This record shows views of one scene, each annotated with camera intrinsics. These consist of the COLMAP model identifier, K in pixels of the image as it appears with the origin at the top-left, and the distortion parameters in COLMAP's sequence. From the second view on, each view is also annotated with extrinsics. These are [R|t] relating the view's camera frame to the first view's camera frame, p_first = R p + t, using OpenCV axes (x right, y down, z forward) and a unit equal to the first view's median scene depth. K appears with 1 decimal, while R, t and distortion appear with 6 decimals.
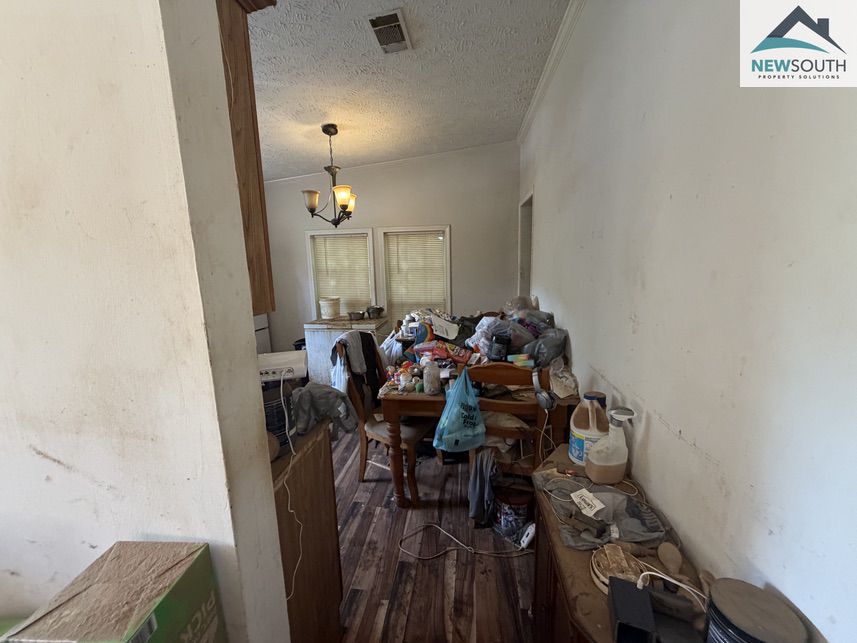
lens RADIAL K [[342.5, 0, 428.8], [0, 342.5, 322.4], [0, 0, 1]] dist [0.003141, -0.000689]
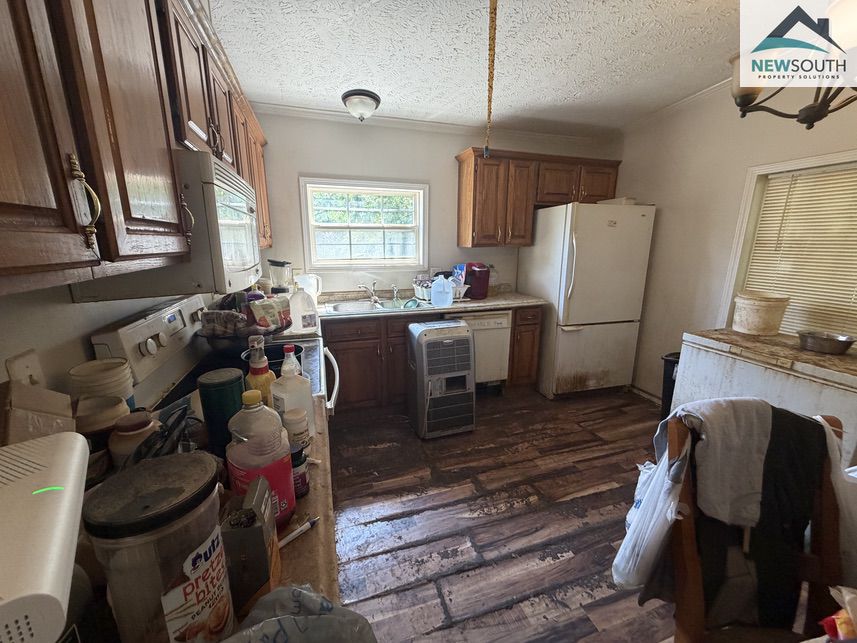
lens RADIAL K [[342.5, 0, 427.1], [0, 342.5, 320.1], [0, 0, 1]] dist [0.003141, -0.000689]
pose [[0.422226, 0.230687, -0.876646, -0.039279], [-0.172213, 0.969878, 0.172276, -0.036528], [0.889982, 0.078231, 0.449235, 0.318315]]
